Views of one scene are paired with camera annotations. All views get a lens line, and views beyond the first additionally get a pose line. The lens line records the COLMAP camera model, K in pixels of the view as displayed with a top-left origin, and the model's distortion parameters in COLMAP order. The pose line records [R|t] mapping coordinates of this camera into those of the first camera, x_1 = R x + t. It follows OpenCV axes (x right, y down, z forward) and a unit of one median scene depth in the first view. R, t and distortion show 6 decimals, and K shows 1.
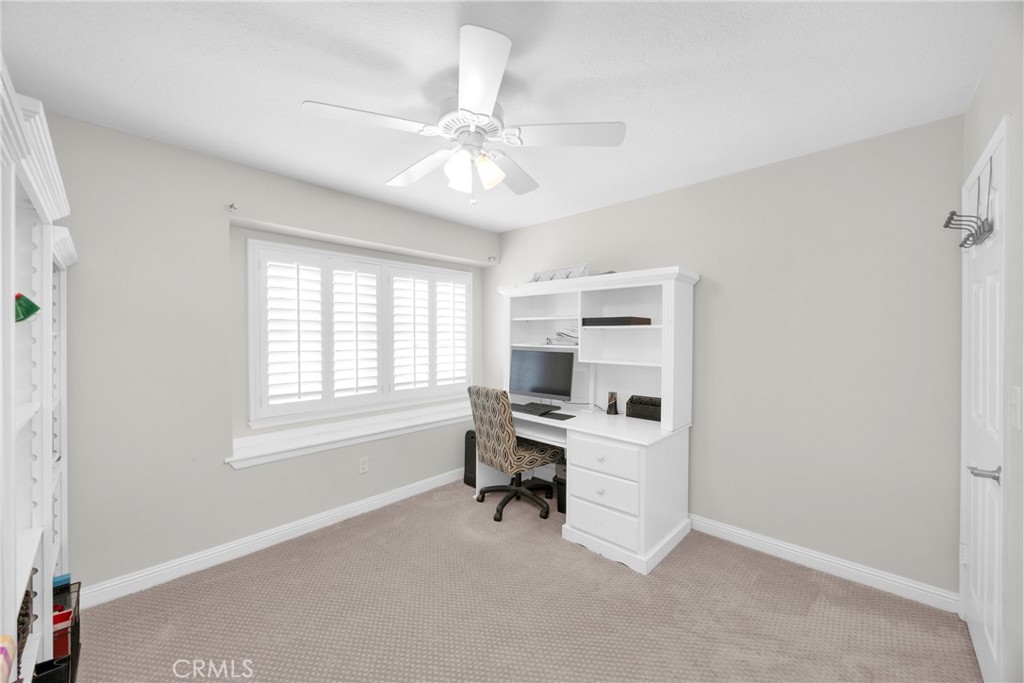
lens RADIAL K [[387.0, 0, 508.1], [0, 387.0, 339.4], [0, 0, 1]] dist [-0.002698, 0.000126]
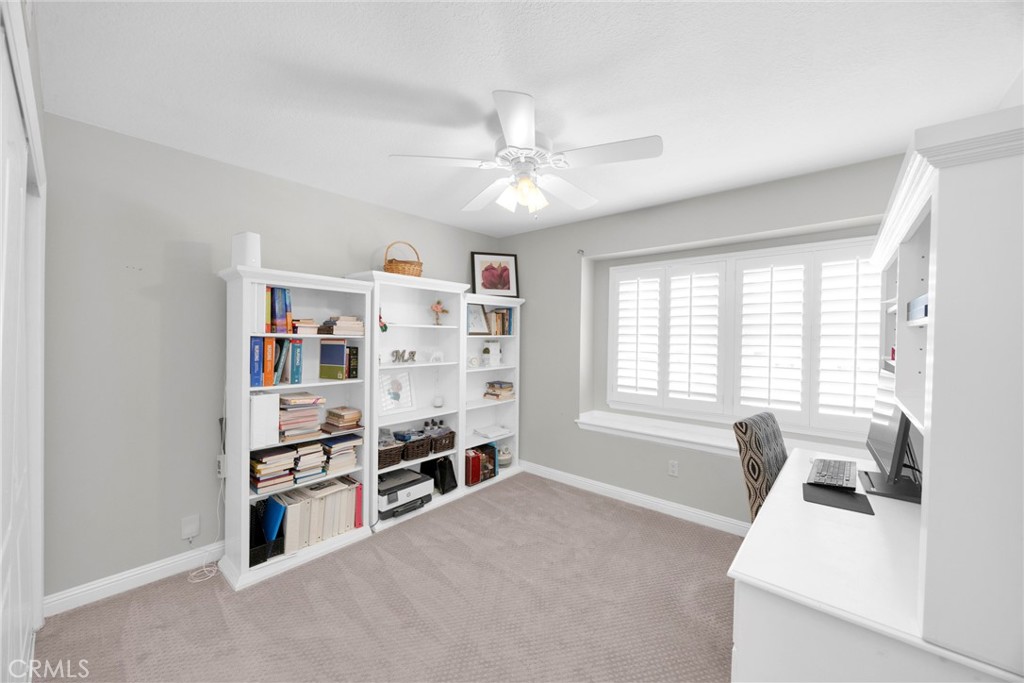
lens RADIAL K [[342.4, 0, 505.2], [0, 342.4, 340.8], [0, 0, 1]] dist [-0.000339, 0.000023]
pose [[0.102181, 0.013124, -0.994679, 0.407136], [-0.020452, 0.999729, 0.011090, -0.005359], [0.994556, 0.019210, 0.102422, 0.418095]]
